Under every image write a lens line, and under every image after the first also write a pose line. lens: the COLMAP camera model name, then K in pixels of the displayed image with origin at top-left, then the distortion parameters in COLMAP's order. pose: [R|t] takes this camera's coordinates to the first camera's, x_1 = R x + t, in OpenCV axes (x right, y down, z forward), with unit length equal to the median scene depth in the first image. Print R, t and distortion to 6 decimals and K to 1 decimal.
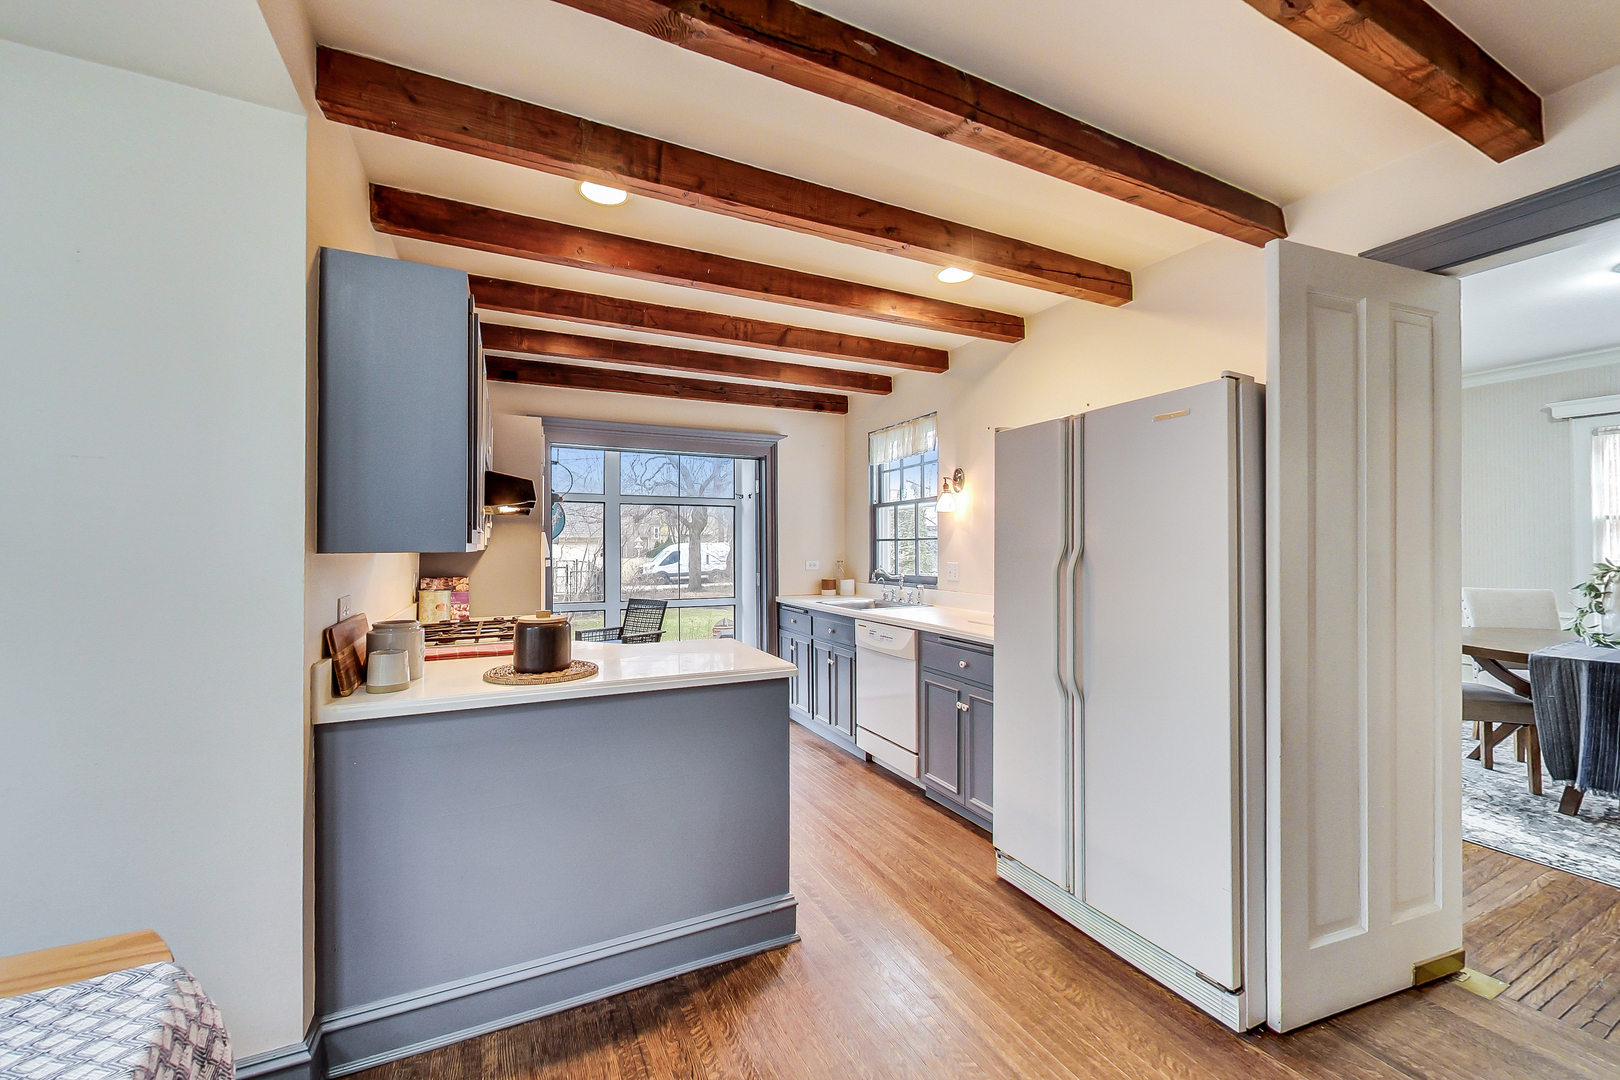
lens RADIAL K [[630.3, 0, 810.3], [0, 630.3, 538.5], [0, 0, 1]] dist [0.001056, -0.000406]
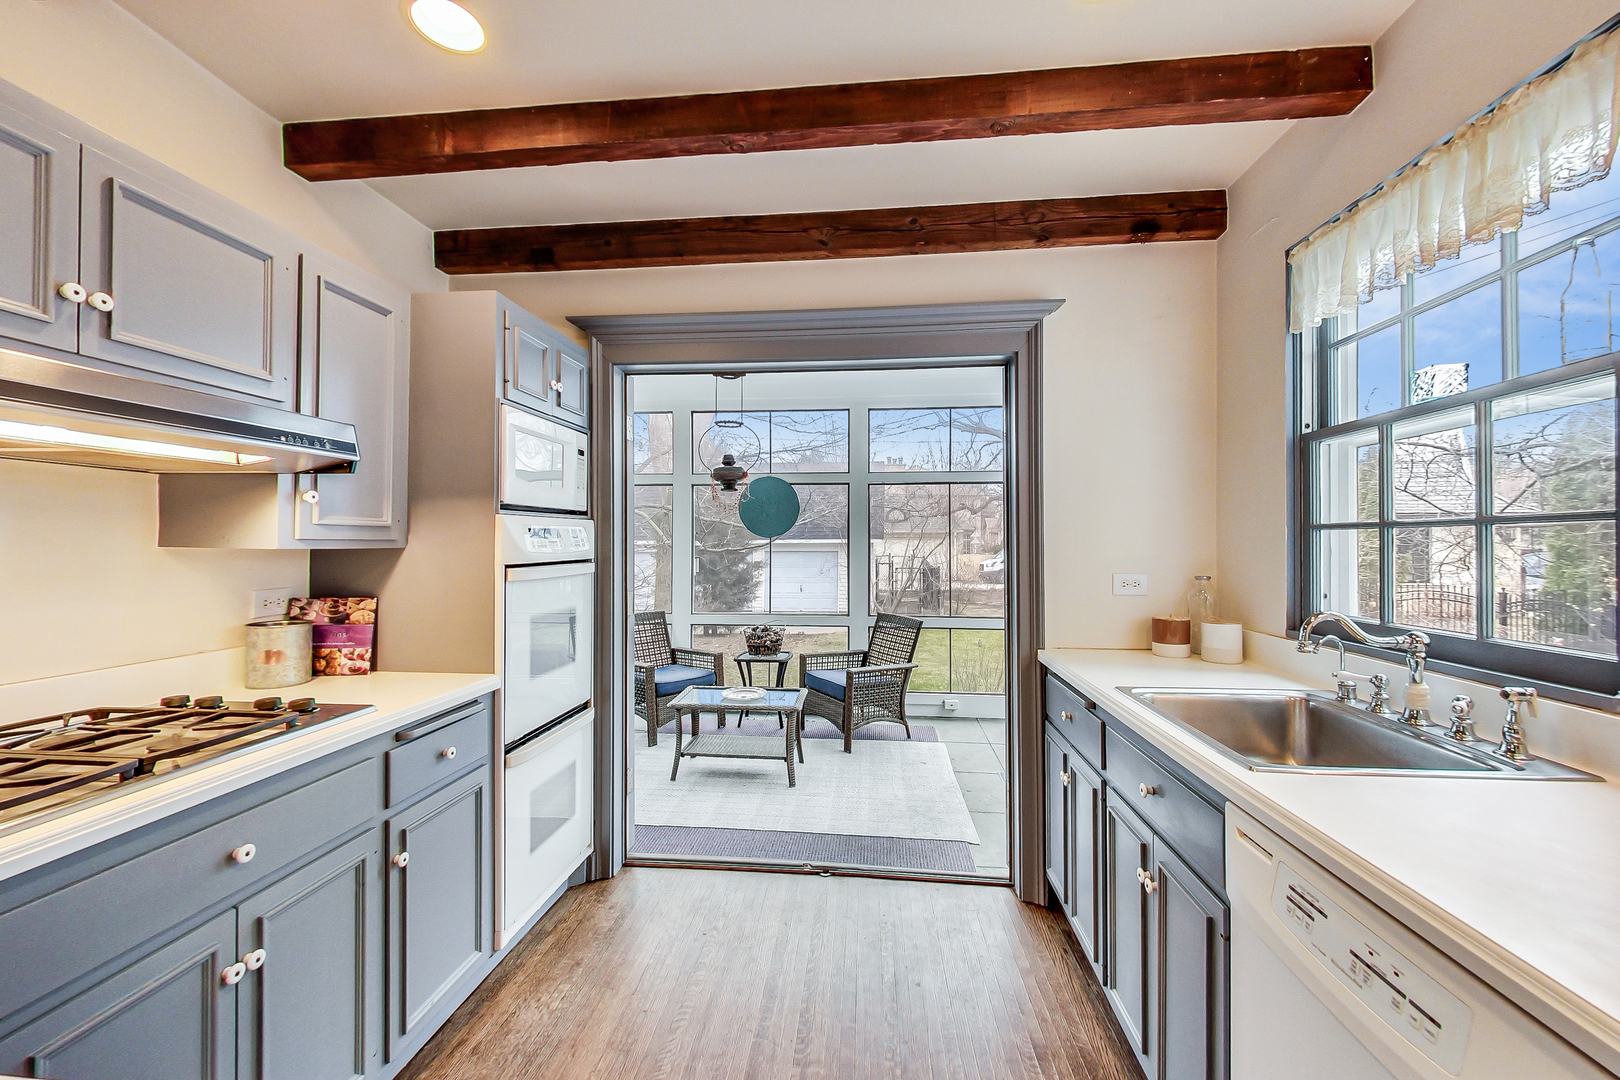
lens RADIAL K [[630.3, 0, 810.3], [0, 630.3, 538.5], [0, 0, 1]] dist [0.001056, -0.000406]
pose [[0.850579, -0.000417, -0.525847, 0.047719], [0.004429, 0.999970, 0.006372, 0.005826], [0.525828, -0.007749, 0.850556, 0.517580]]
